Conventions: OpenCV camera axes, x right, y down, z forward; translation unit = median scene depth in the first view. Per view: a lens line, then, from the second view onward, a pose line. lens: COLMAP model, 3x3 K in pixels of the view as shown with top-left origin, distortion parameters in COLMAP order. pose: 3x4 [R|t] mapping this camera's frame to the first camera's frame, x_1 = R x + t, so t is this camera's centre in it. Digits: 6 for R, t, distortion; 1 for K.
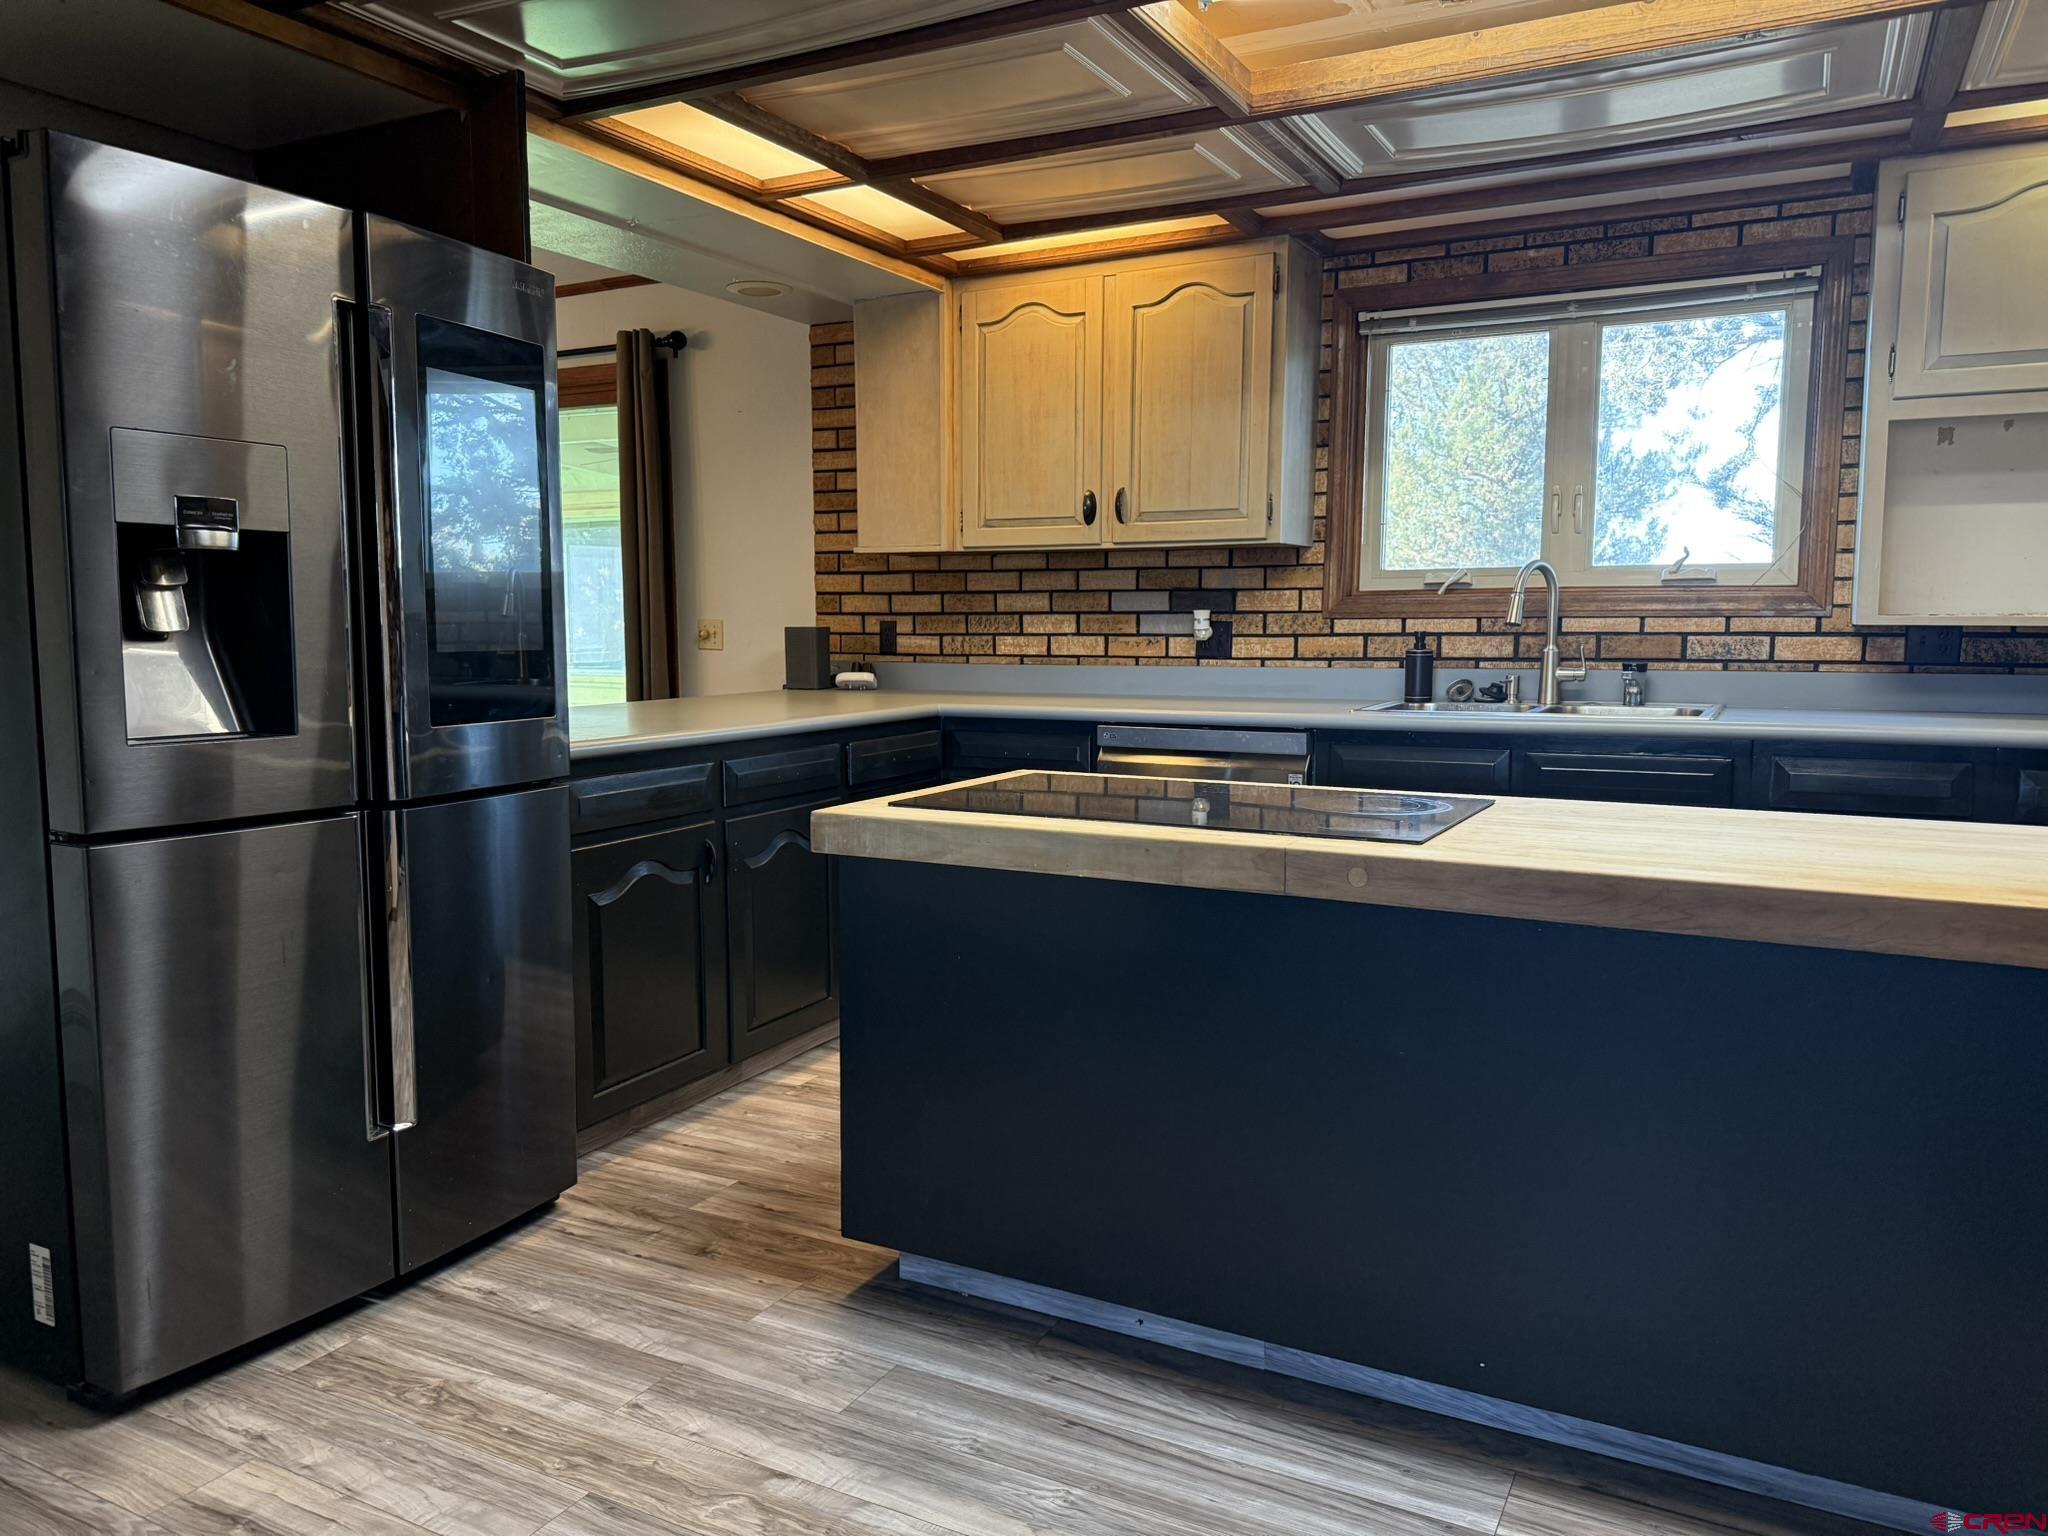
lens RADIAL K [[1432.3, 0, 1023.9], [0, 1432.3, 753.9], [0, 0, 1]] dist [0.036833, -0.043456]
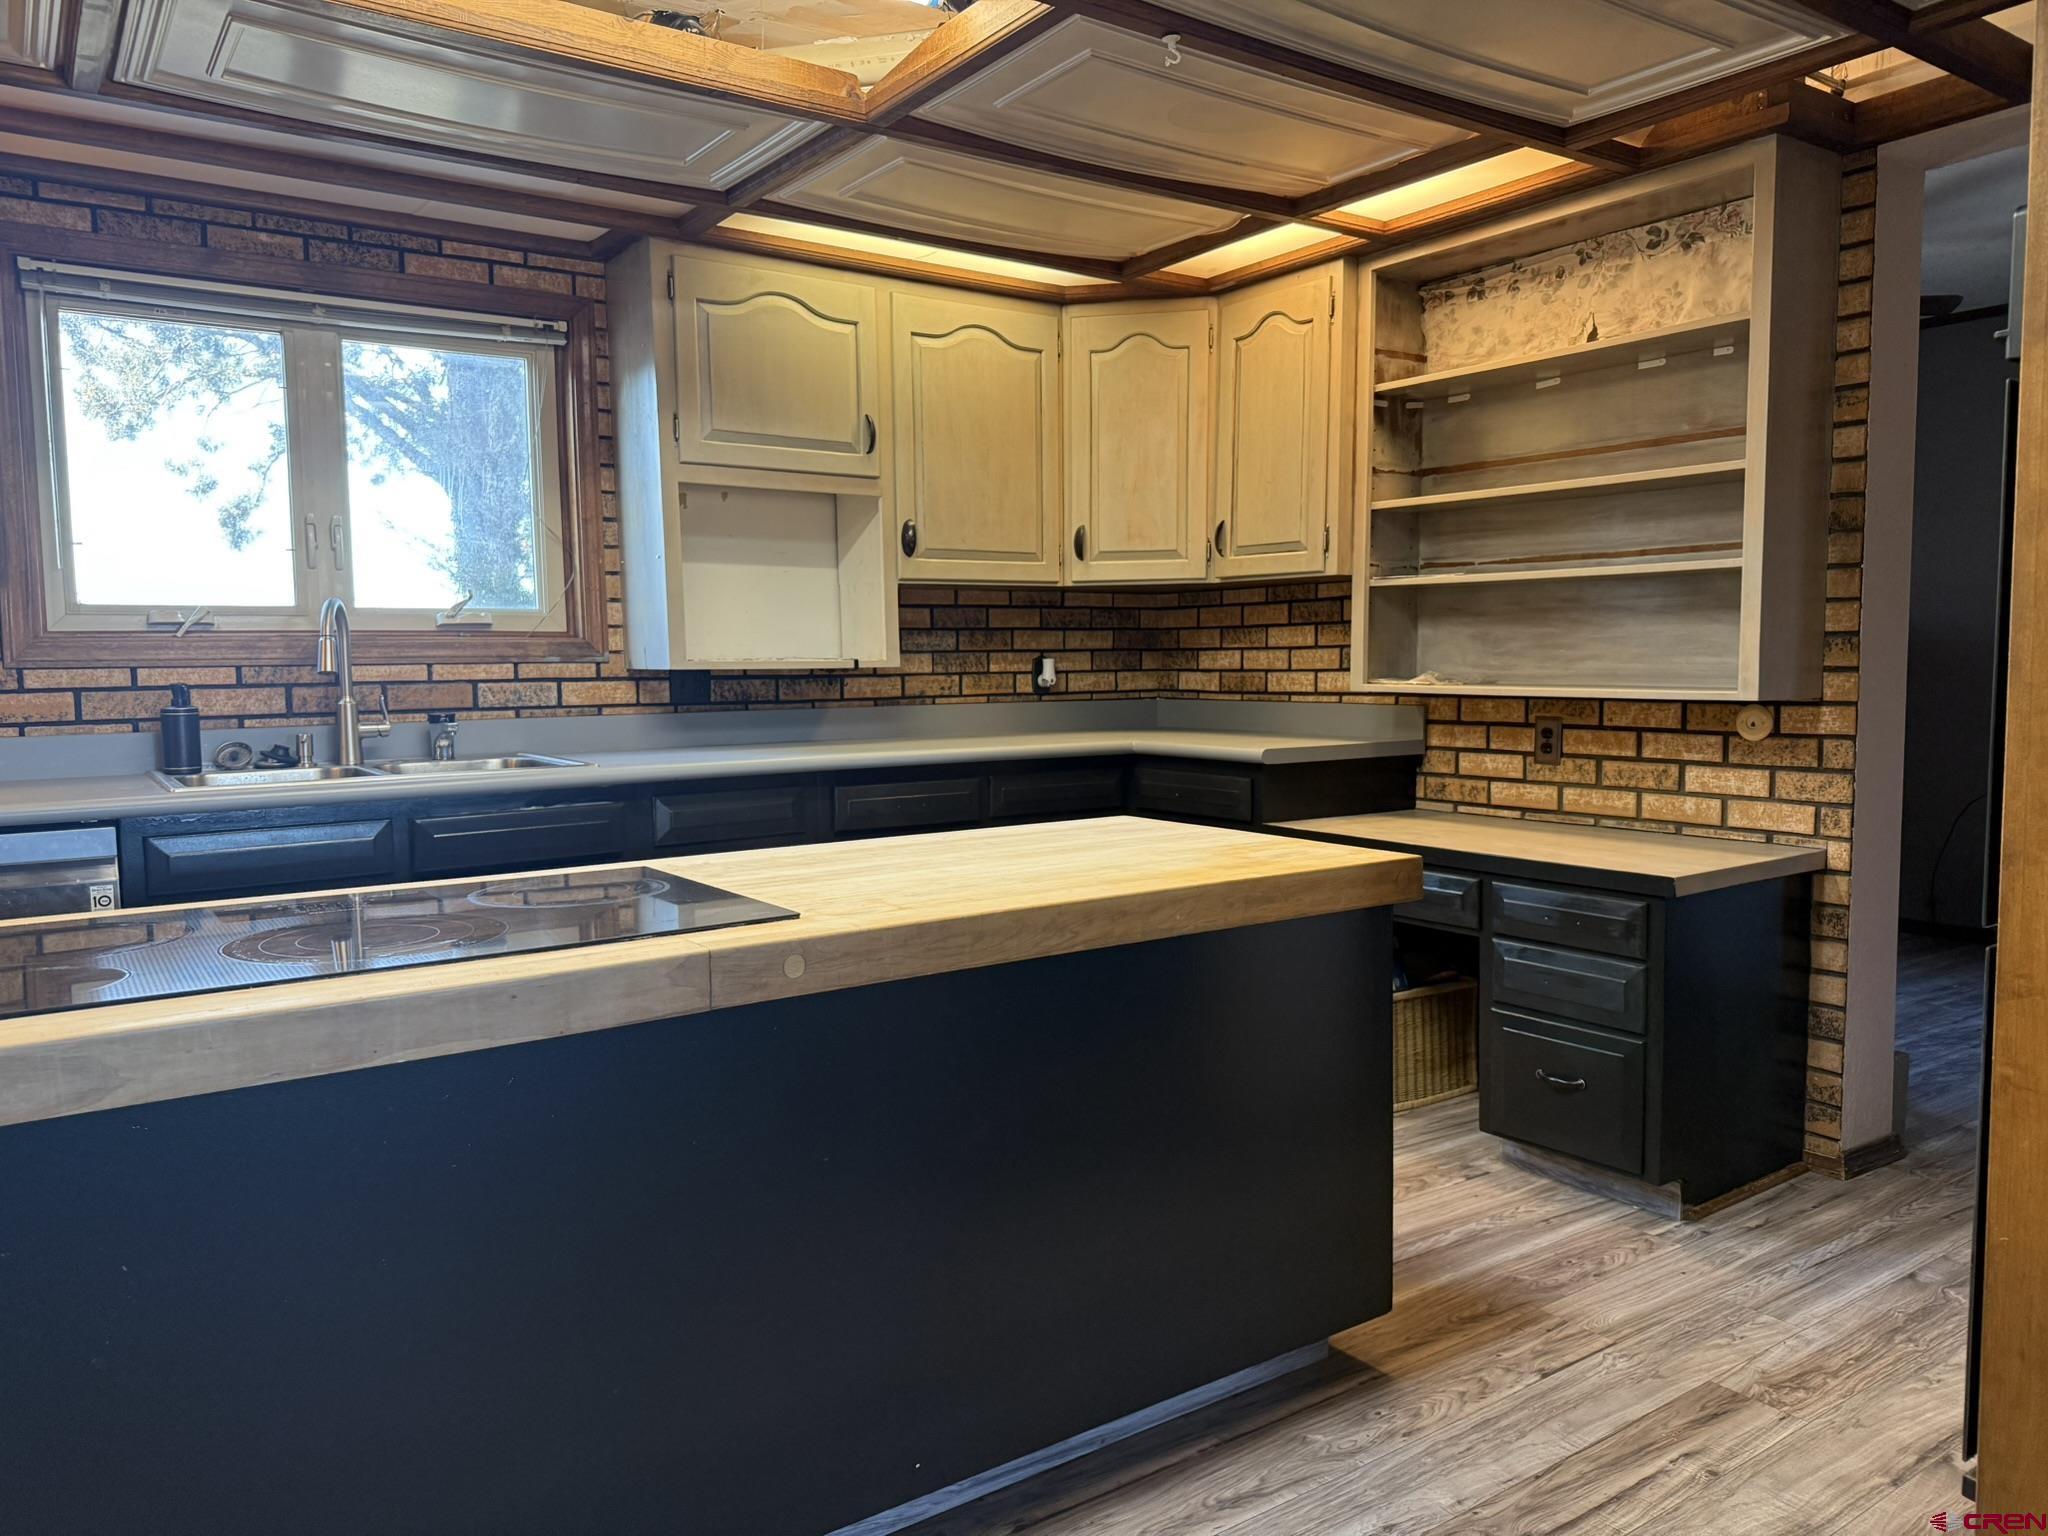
lens RADIAL K [[1432.3, 0, 1017.7], [0, 1432.3, 783.8], [0, 0, 1]] dist [0.036833, -0.043456]
pose [[0.478919, -0.081834, 0.874036, -0.211143], [0.093762, 0.994719, 0.041758, -0.021973], [-0.872837, 0.061953, 0.484063, 0.230829]]
